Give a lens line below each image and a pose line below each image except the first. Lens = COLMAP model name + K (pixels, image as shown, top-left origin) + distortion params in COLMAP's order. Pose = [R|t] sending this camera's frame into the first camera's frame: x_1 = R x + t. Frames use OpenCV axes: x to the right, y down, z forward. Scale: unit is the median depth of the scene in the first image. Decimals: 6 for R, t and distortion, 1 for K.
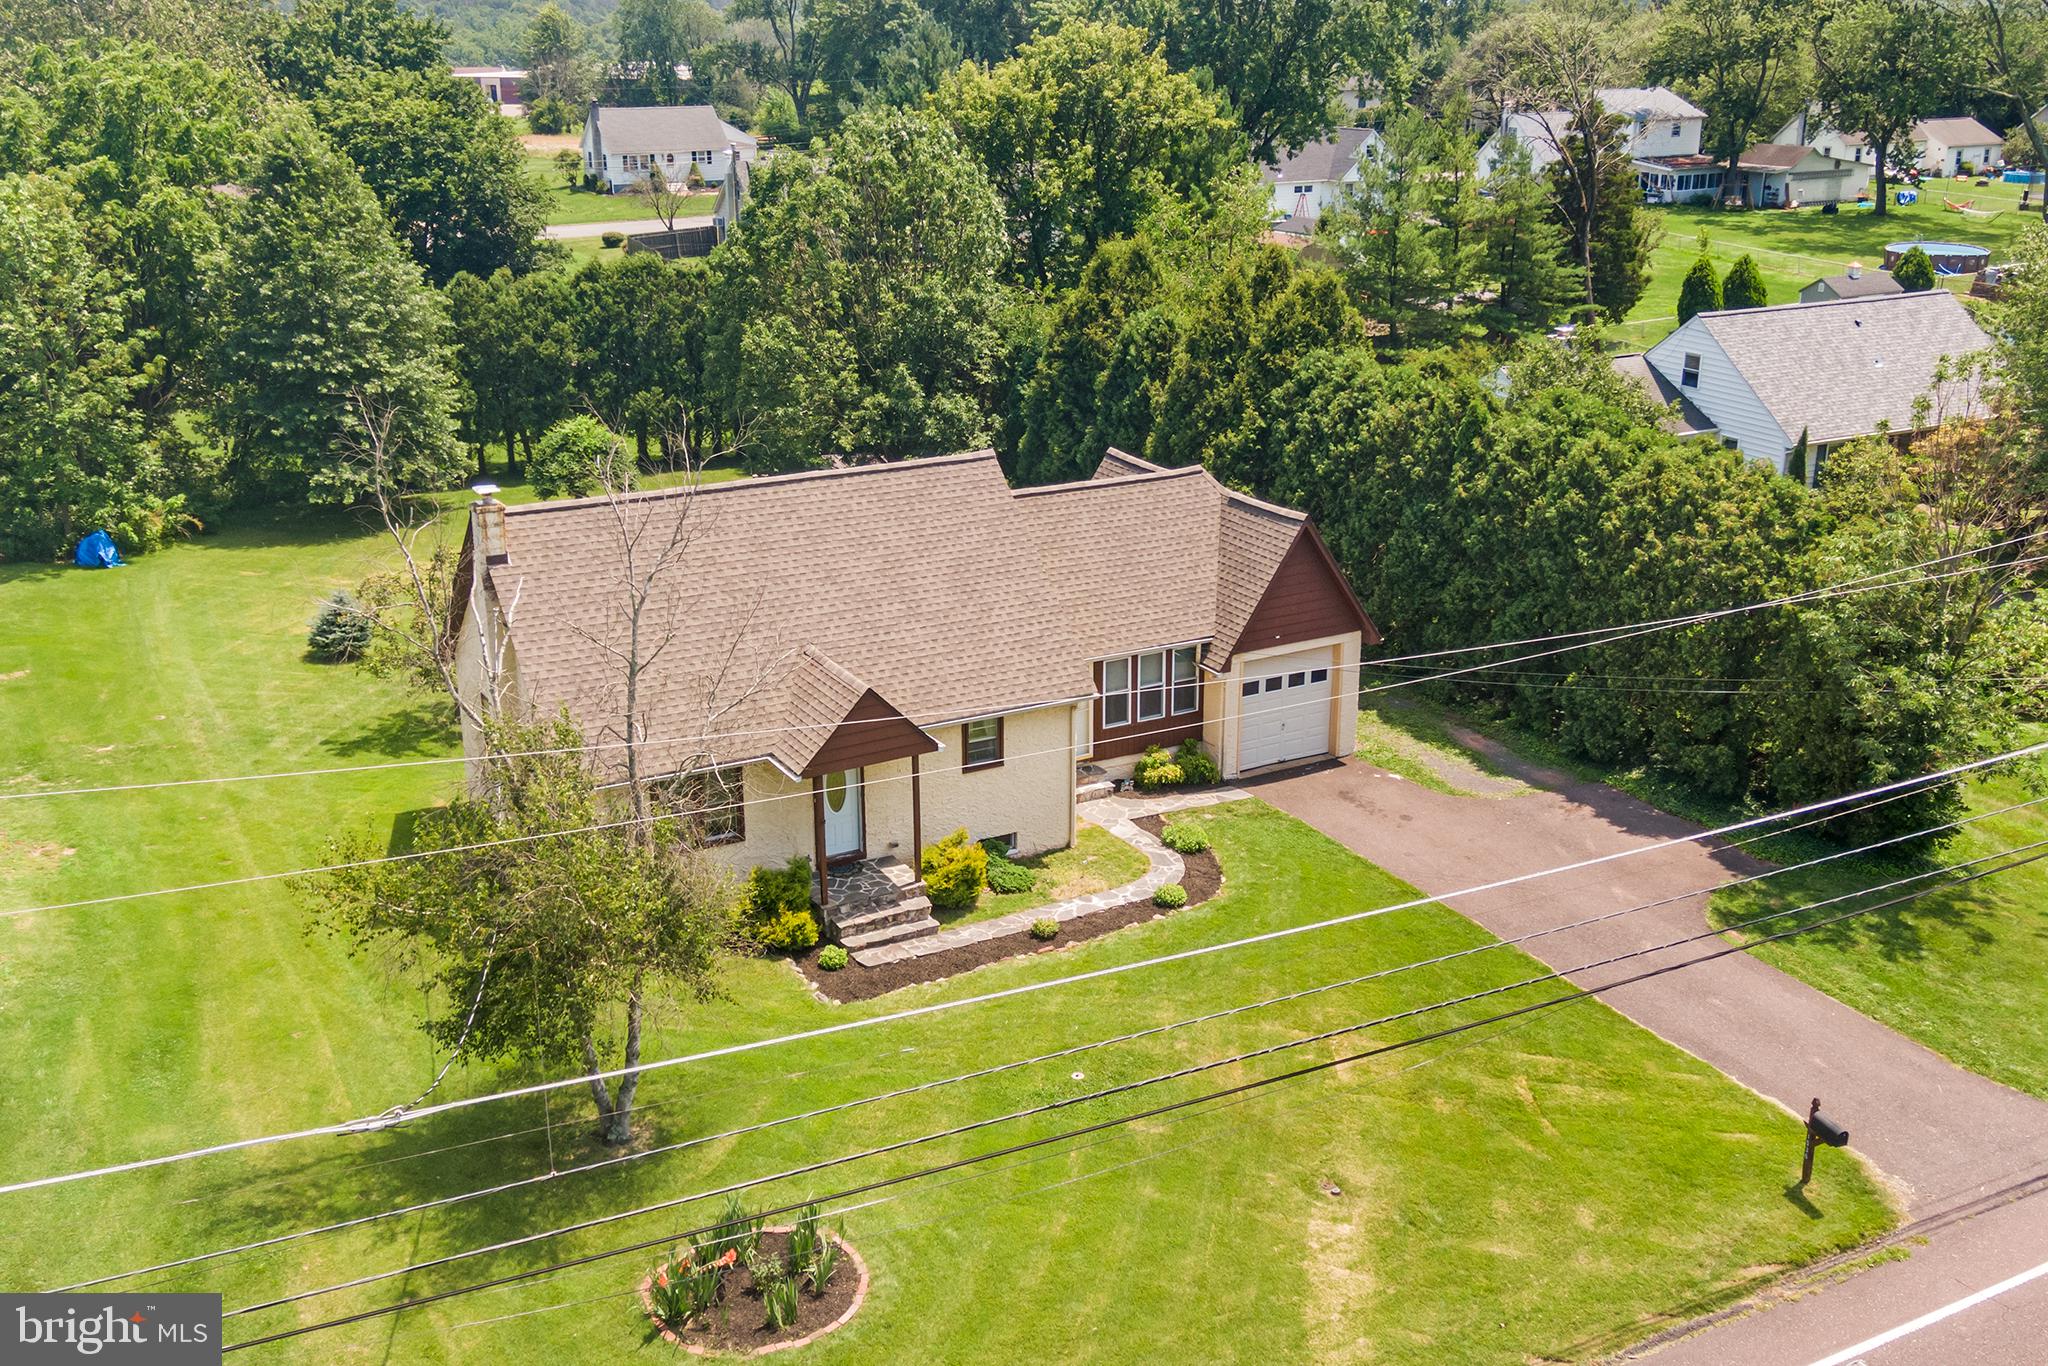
lens RADIAL K [[1987.7, 0, 1024.0], [0, 1987.7, 683.0], [0, 0, 1]] dist [0.036561, -0.014824]
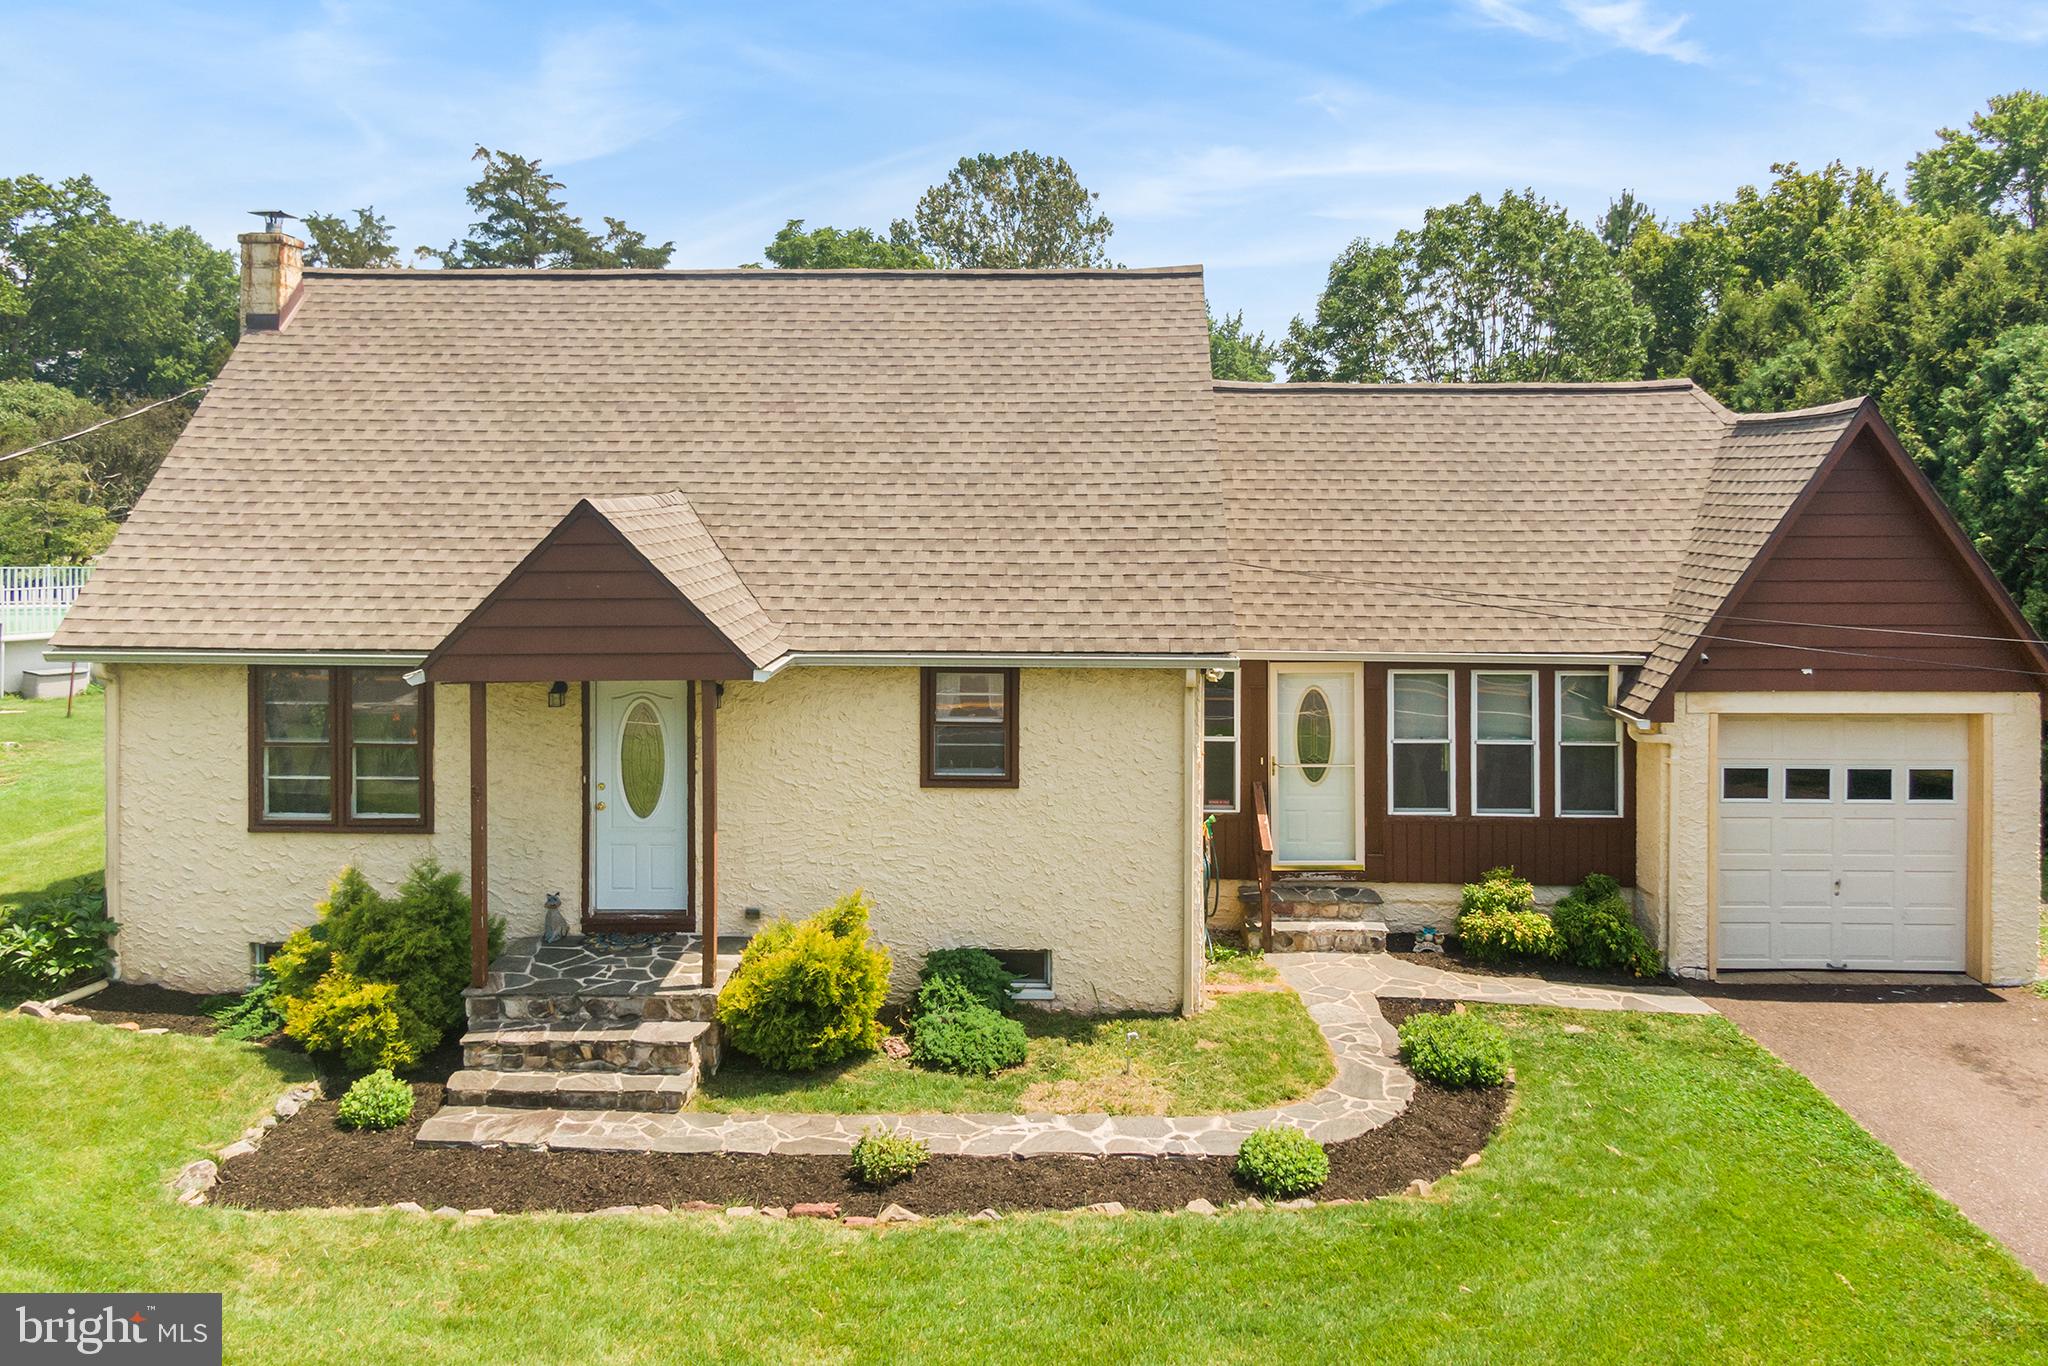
lens RADIAL K [[1533.3, 0, 1027.4], [0, 1533.3, 489.2], [0, 0, 1]] dist [0.030831, -0.046778]
pose [[0.857307, 0.006379, -0.514765, 0.162247], [-0.168255, 0.948482, -0.268464, 0.065662], [0.486533, 0.316768, 0.814213, 0.632258]]
